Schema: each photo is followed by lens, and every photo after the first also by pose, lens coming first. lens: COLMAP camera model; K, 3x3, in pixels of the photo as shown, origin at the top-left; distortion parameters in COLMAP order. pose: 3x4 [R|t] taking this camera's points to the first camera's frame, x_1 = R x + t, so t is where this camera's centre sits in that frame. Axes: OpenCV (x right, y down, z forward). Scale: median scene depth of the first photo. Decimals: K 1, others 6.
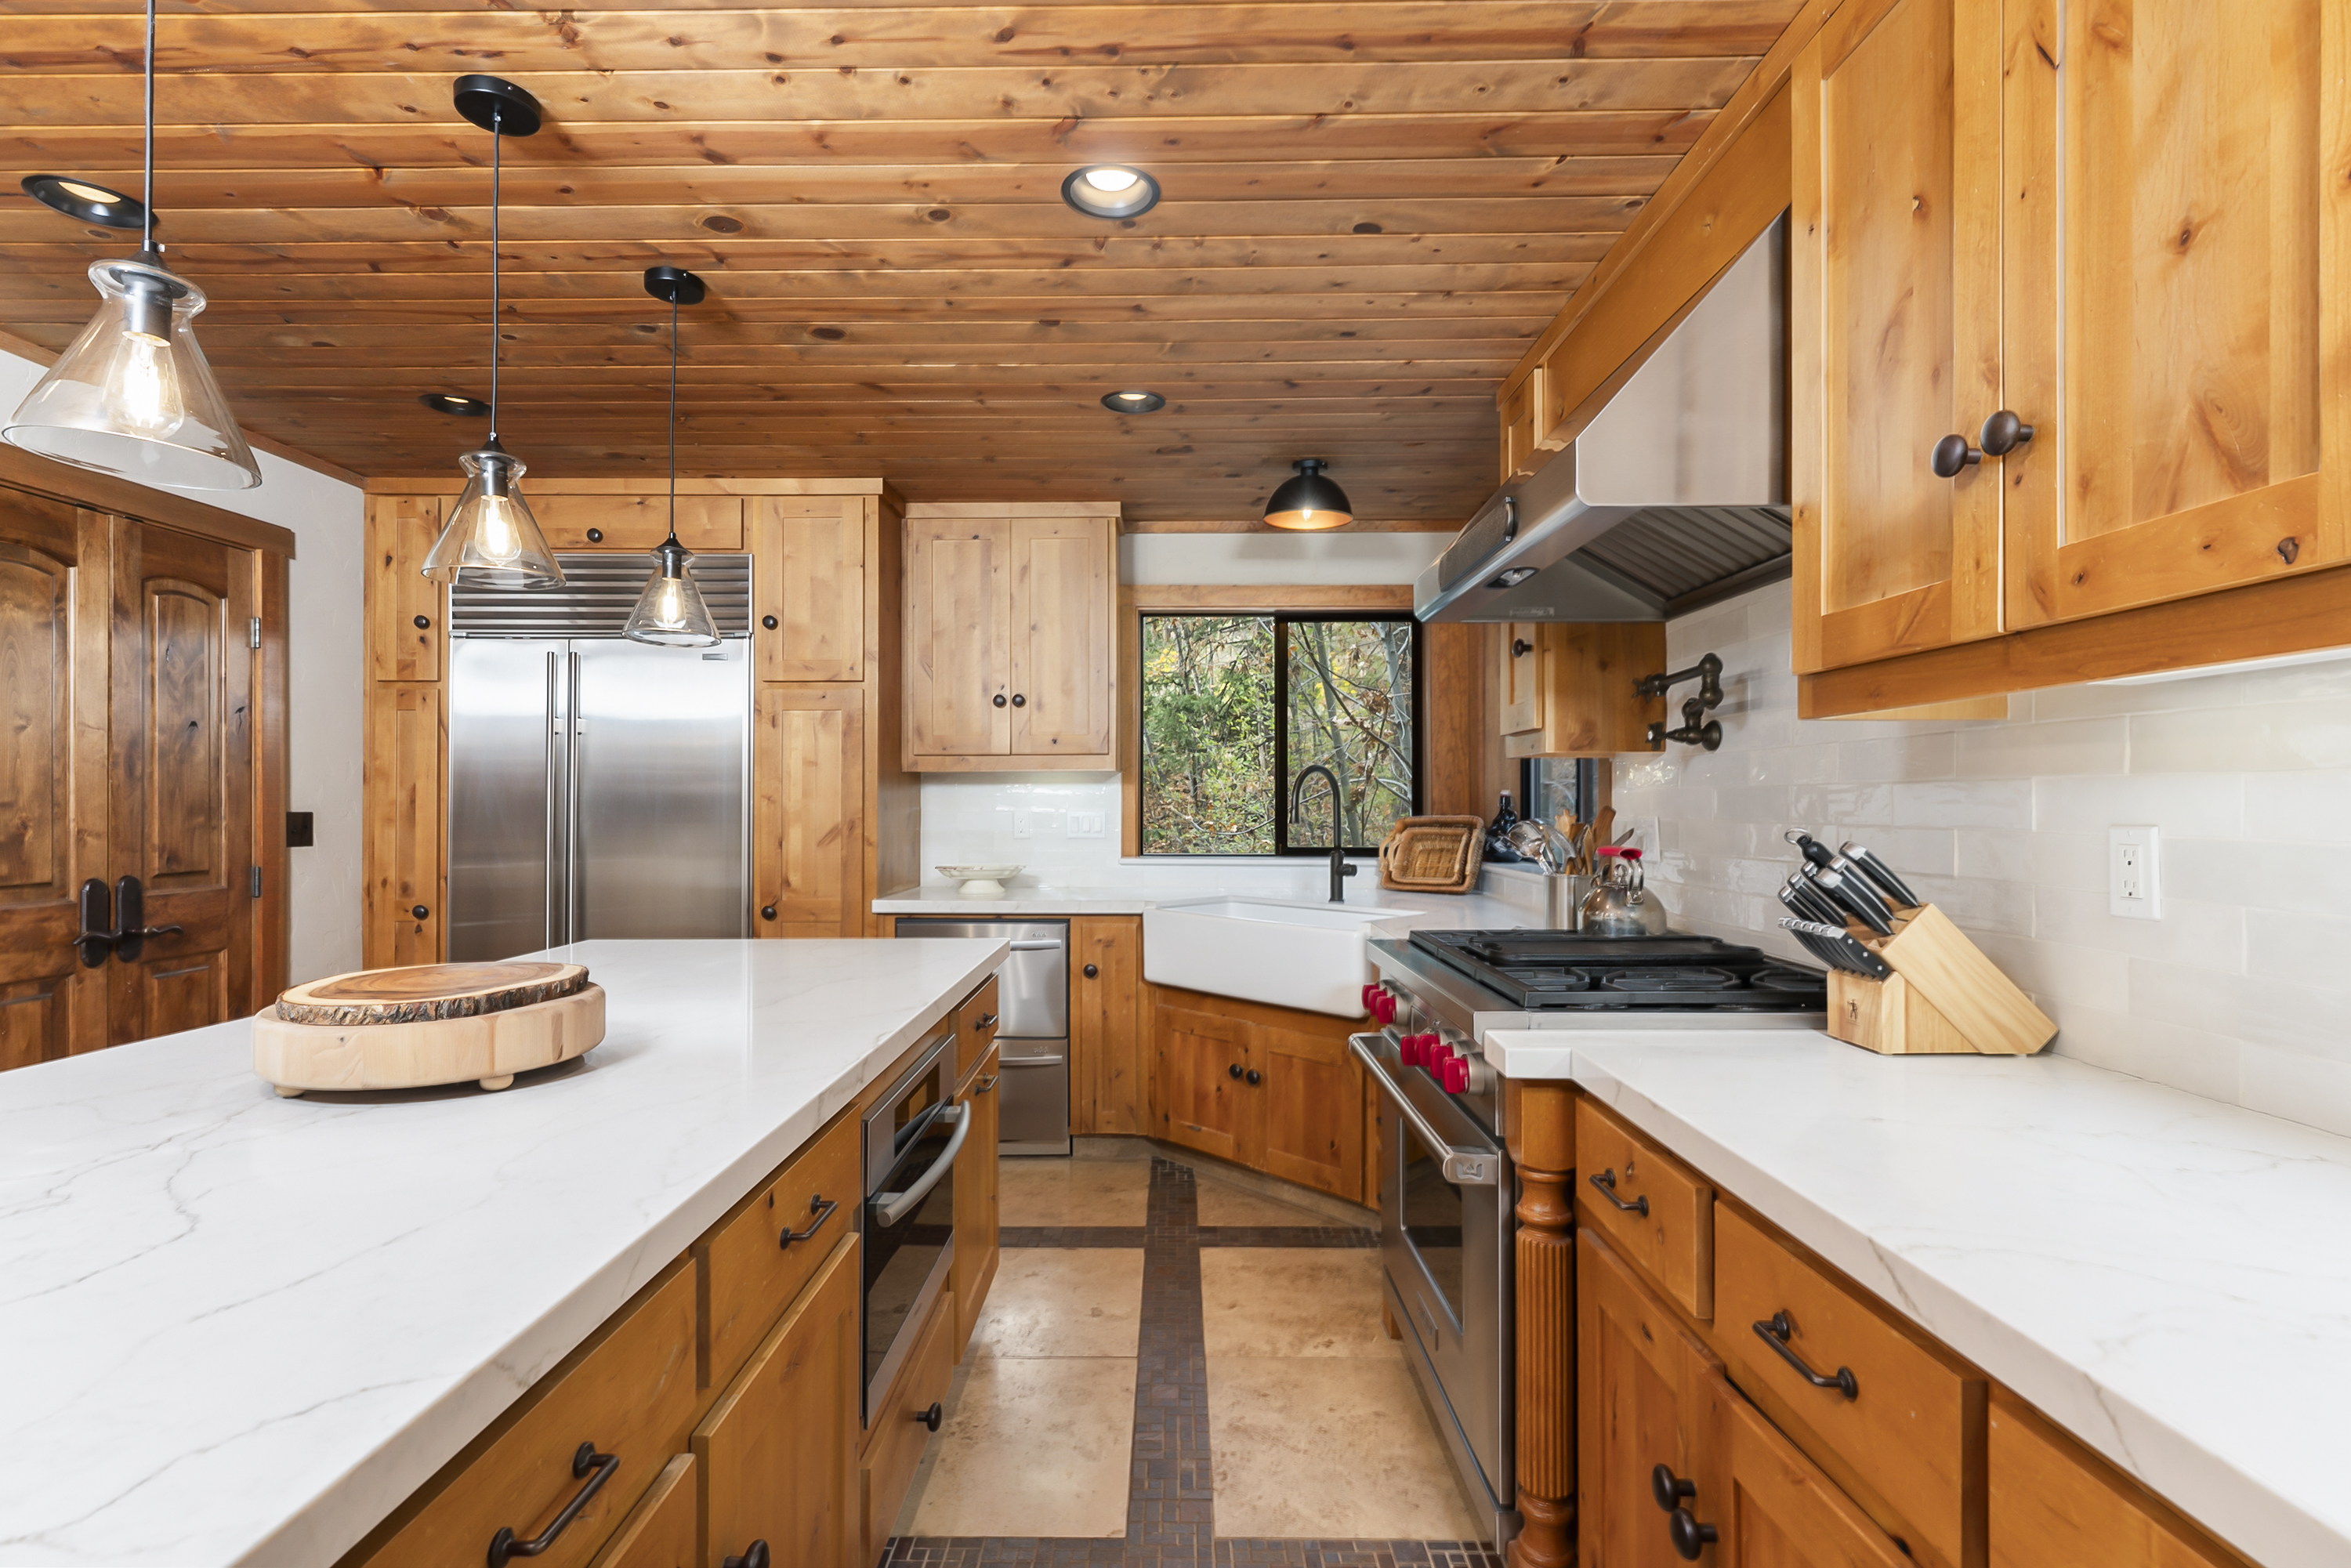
lens RADIAL K [[1094.4, 0, 1164.3], [0, 1094.4, 796.5], [0, 0, 1]] dist [-0.001353, 0.000054]
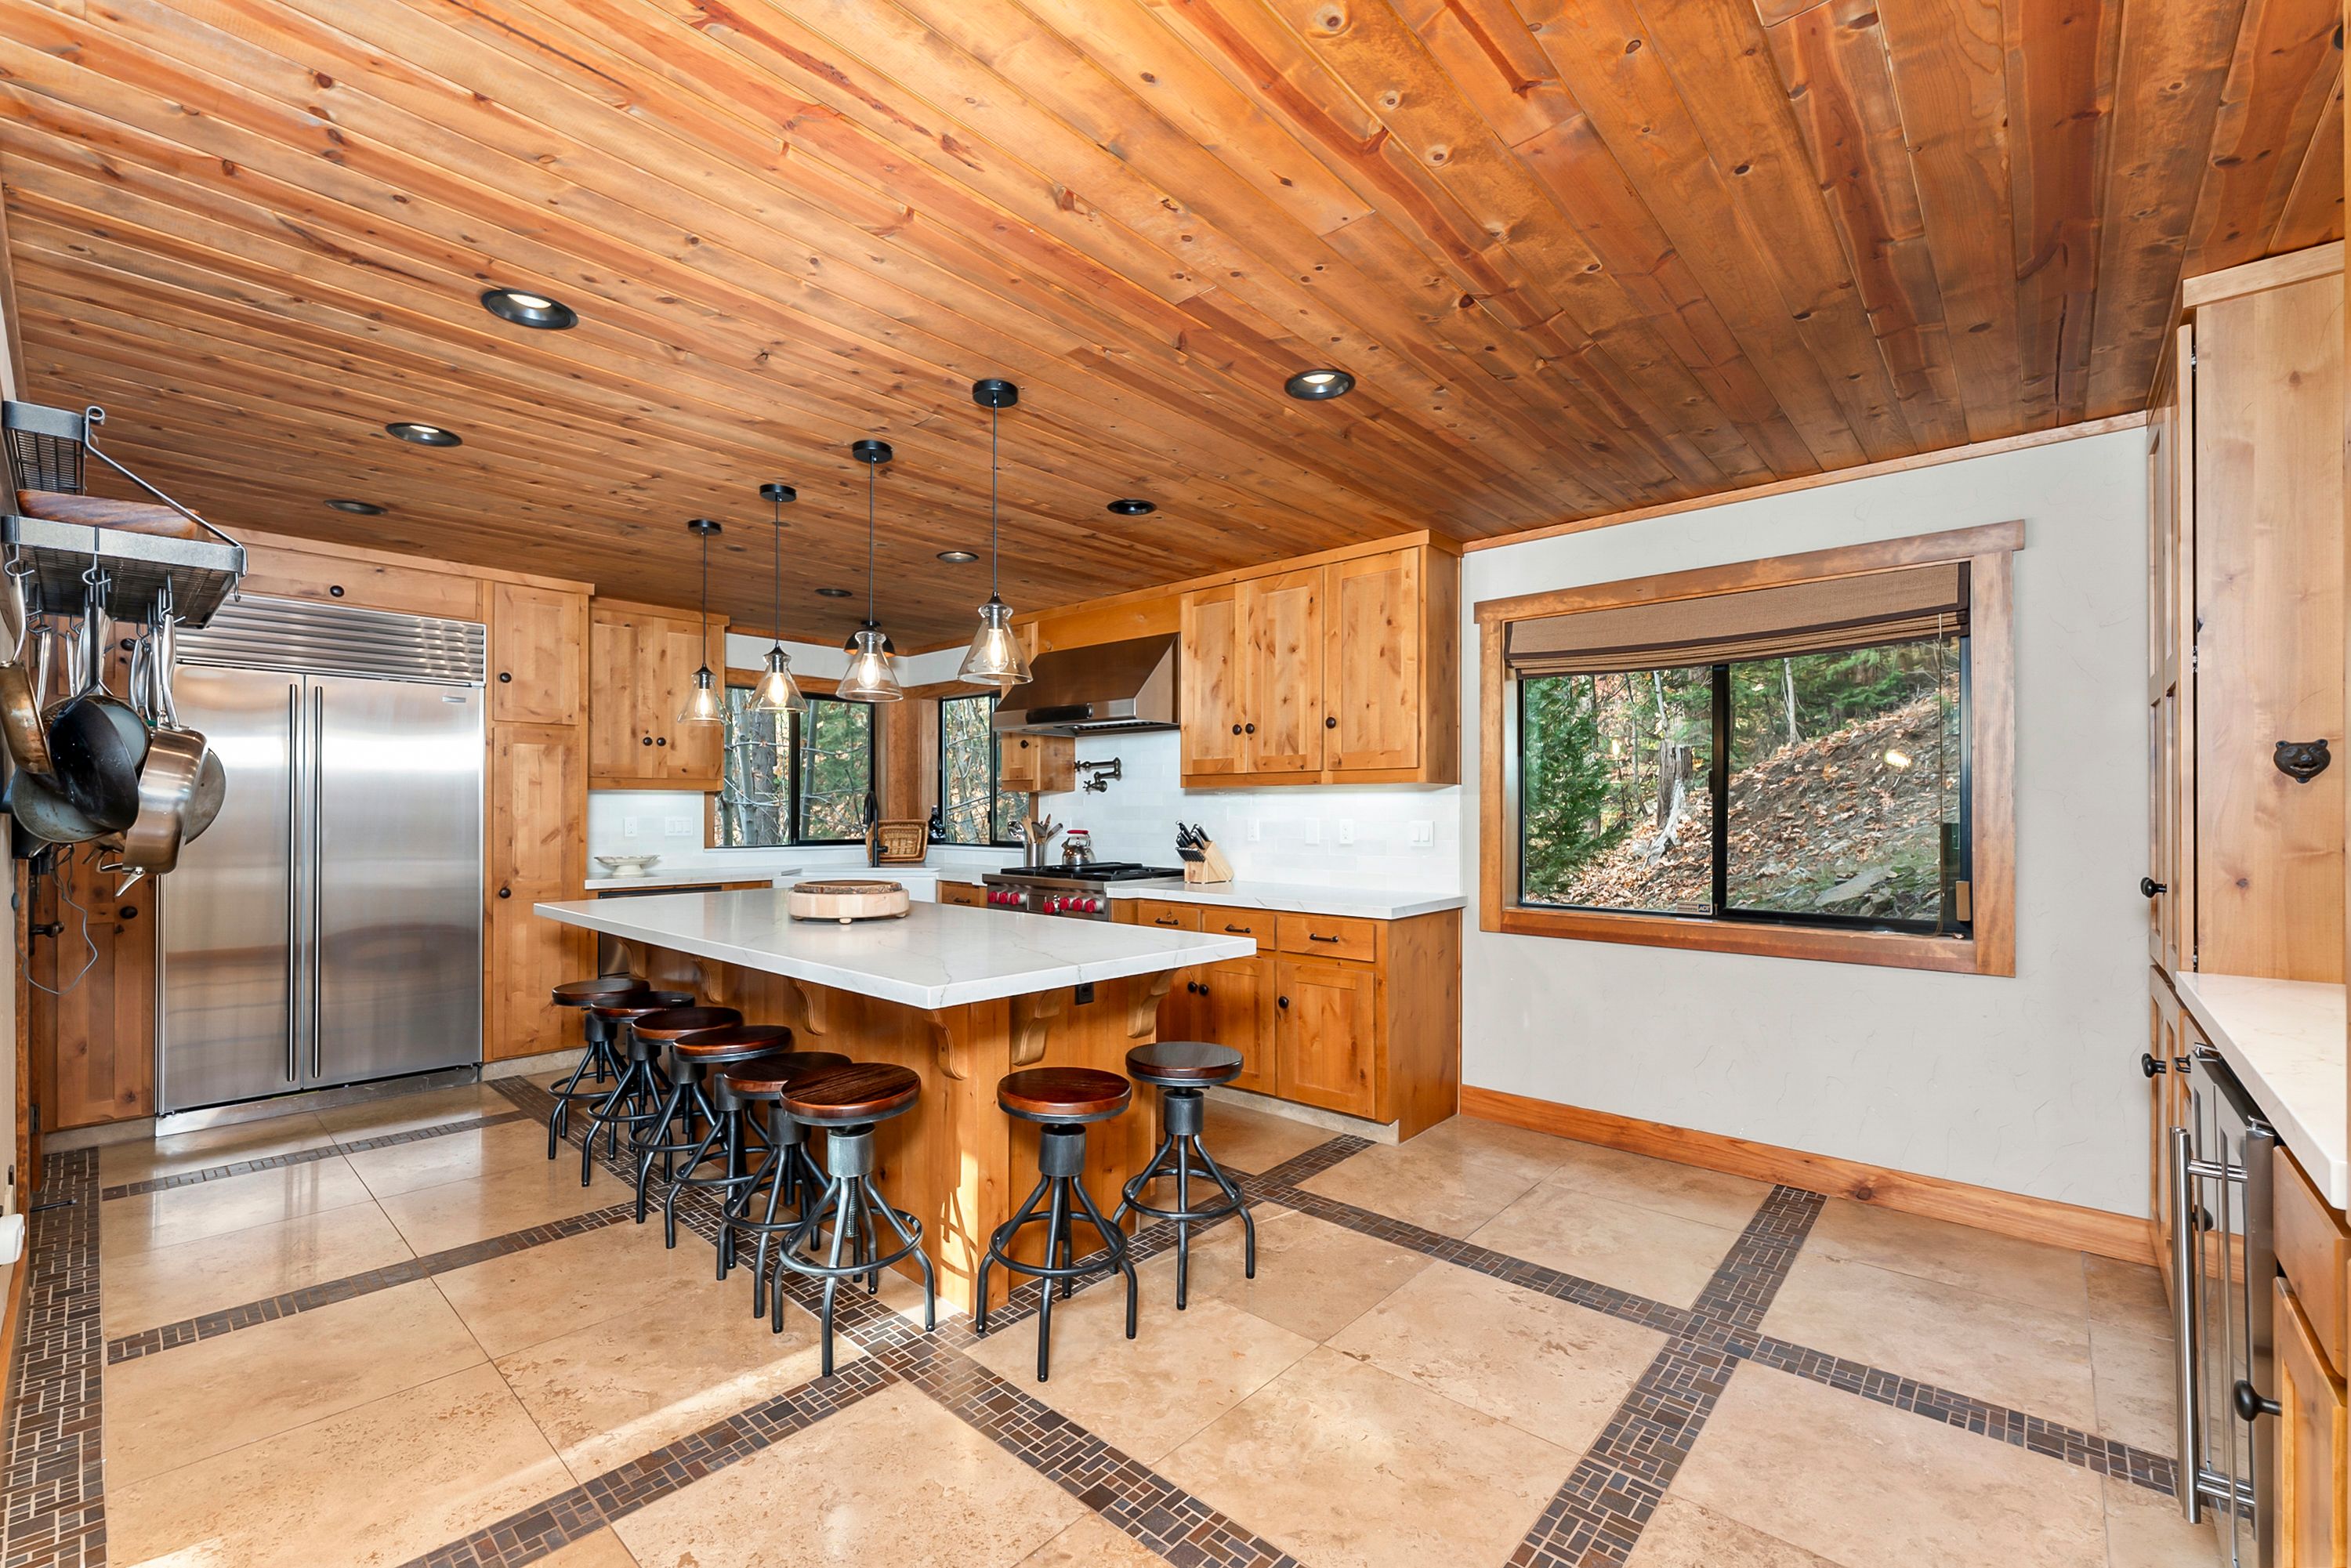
lens RADIAL K [[972.9, 0, 1159.2], [0, 972.9, 807.0], [0, 0, 1]] dist [-0.001366, -0.000228]
pose [[0.665804, 0.003407, 0.746119, -0.737715], [-0.005723, 0.999983, 0.000541, -0.005501], [-0.746105, -0.004631, 0.665812, -0.409912]]
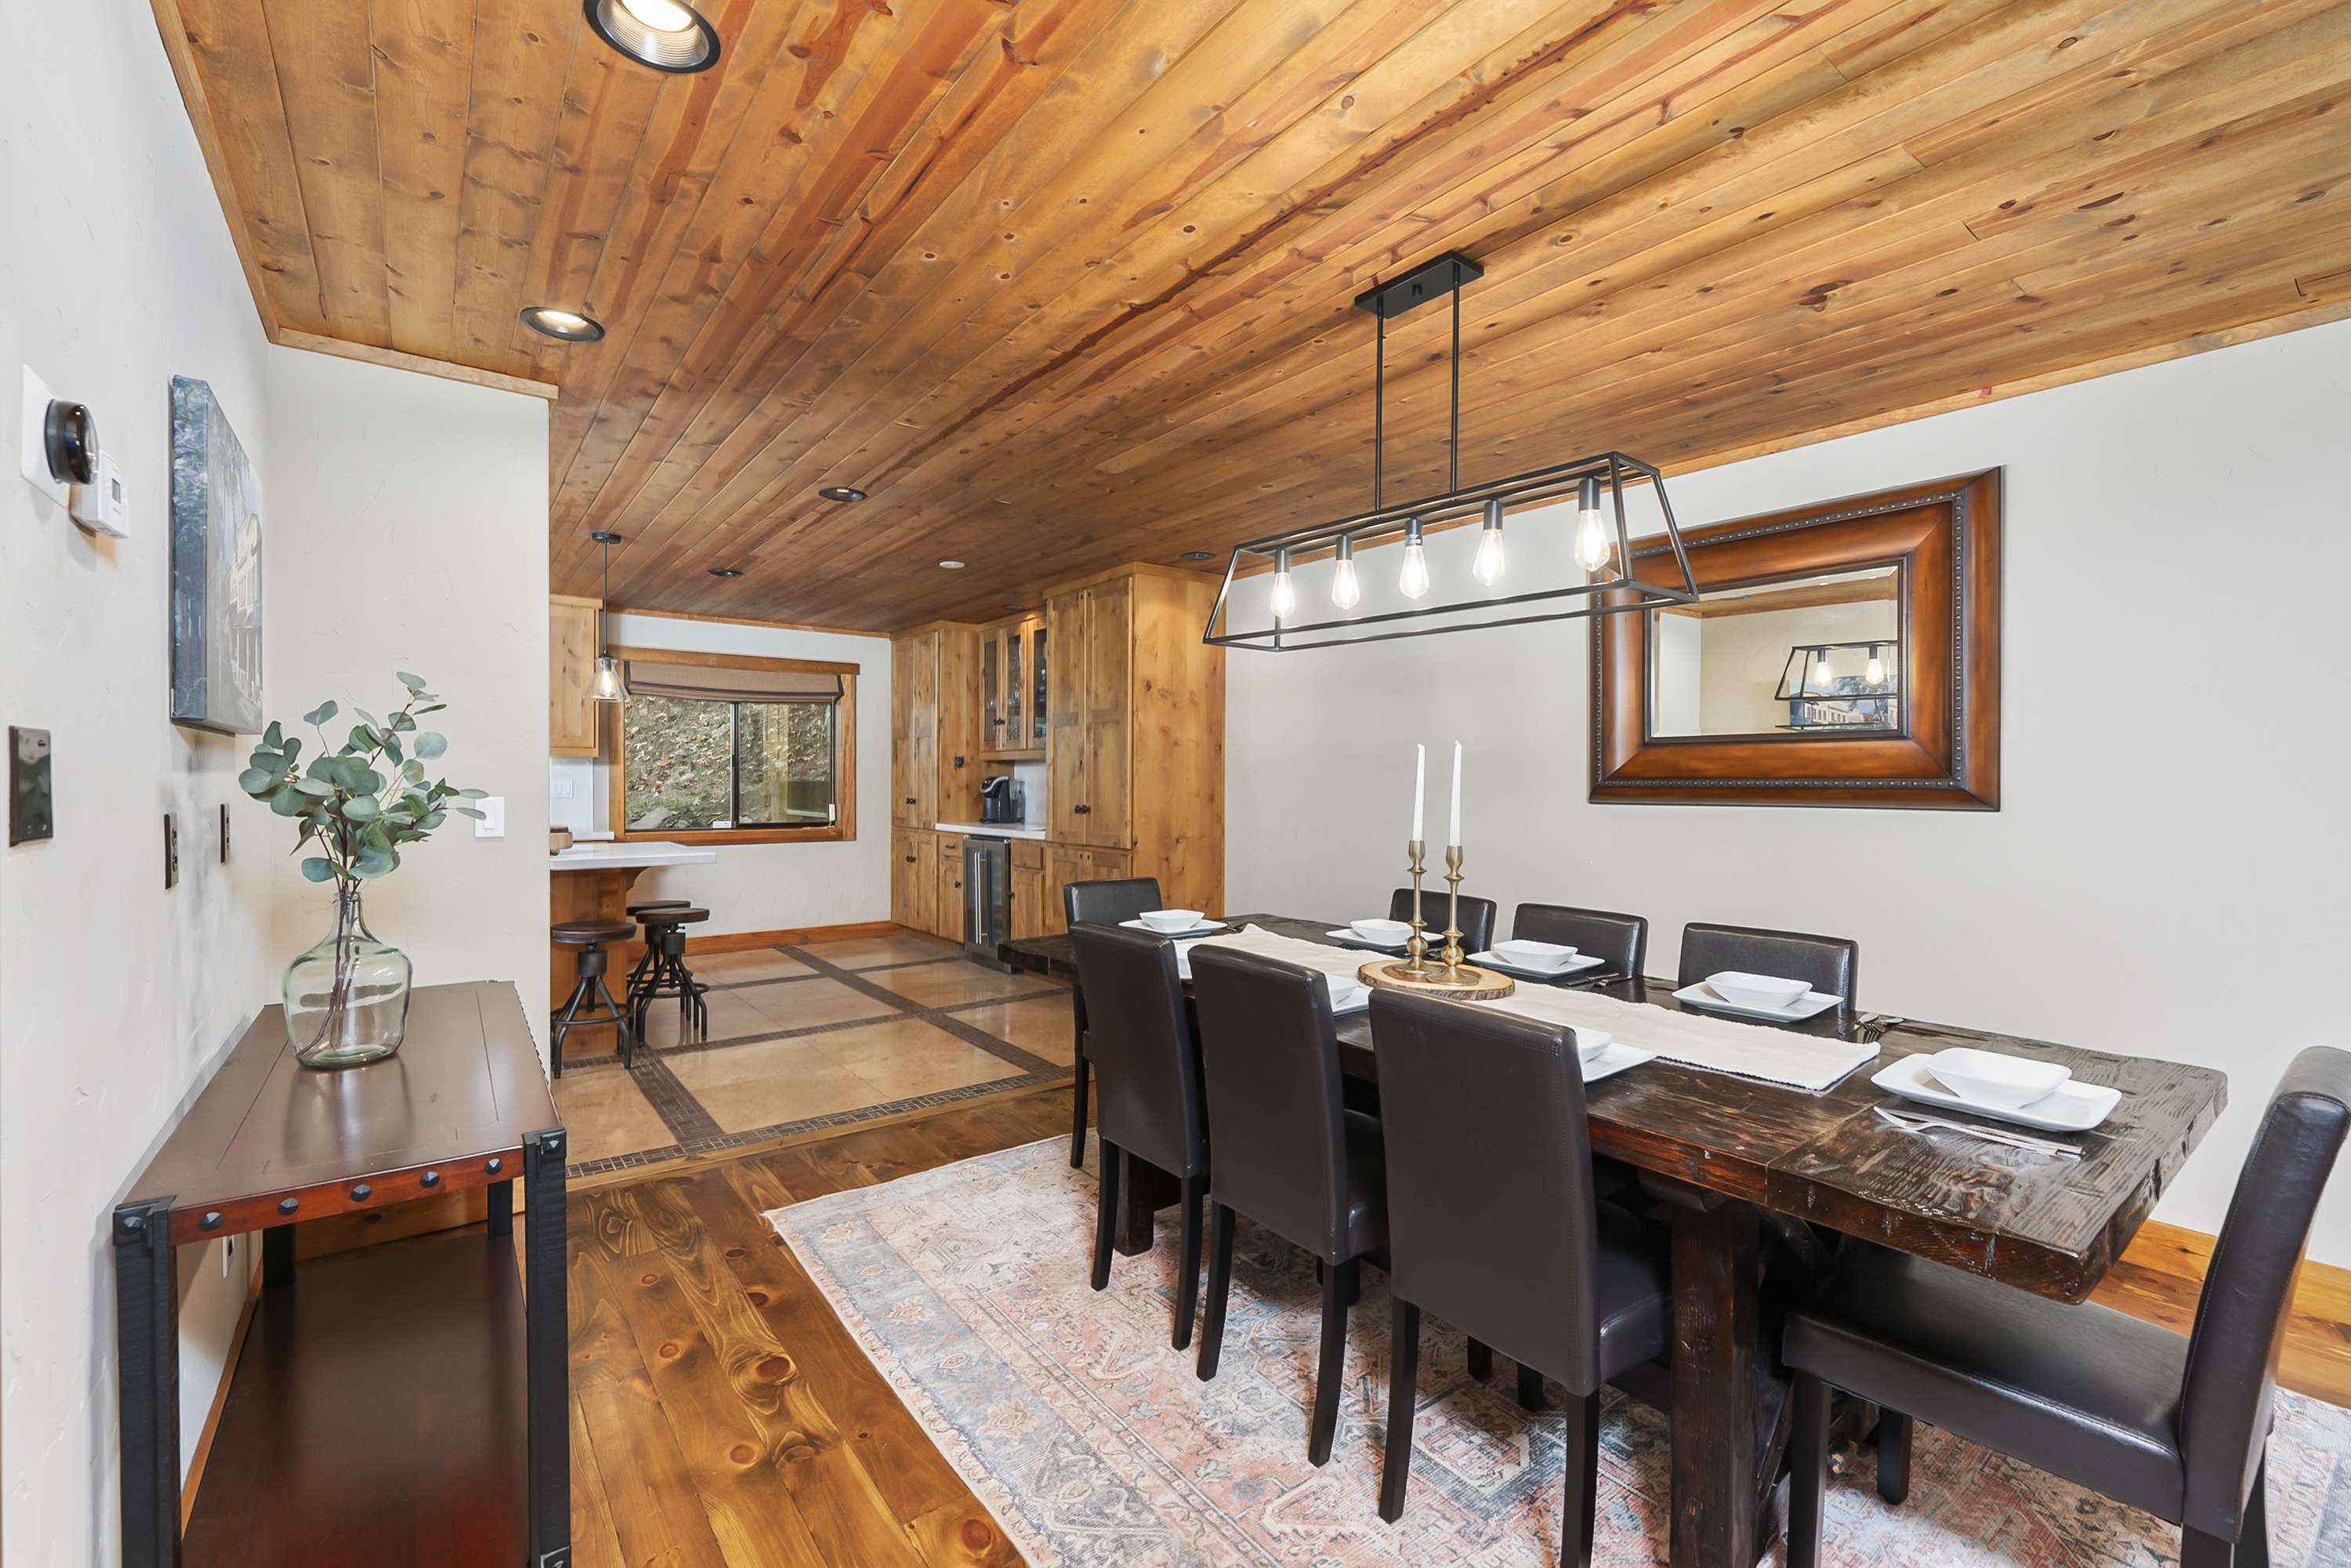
lens RADIAL K [[988.4, 0, 1165.0], [0, 988.4, 794.3], [0, 0, 1]] dist [-0.000730, -0.000341]
pose [[-0.612131, -0.014069, 0.790631, -1.726331], [-0.008618, 0.999901, 0.011121, 0.004242], [-0.790709, -0.000006, -0.612192, 0.352528]]
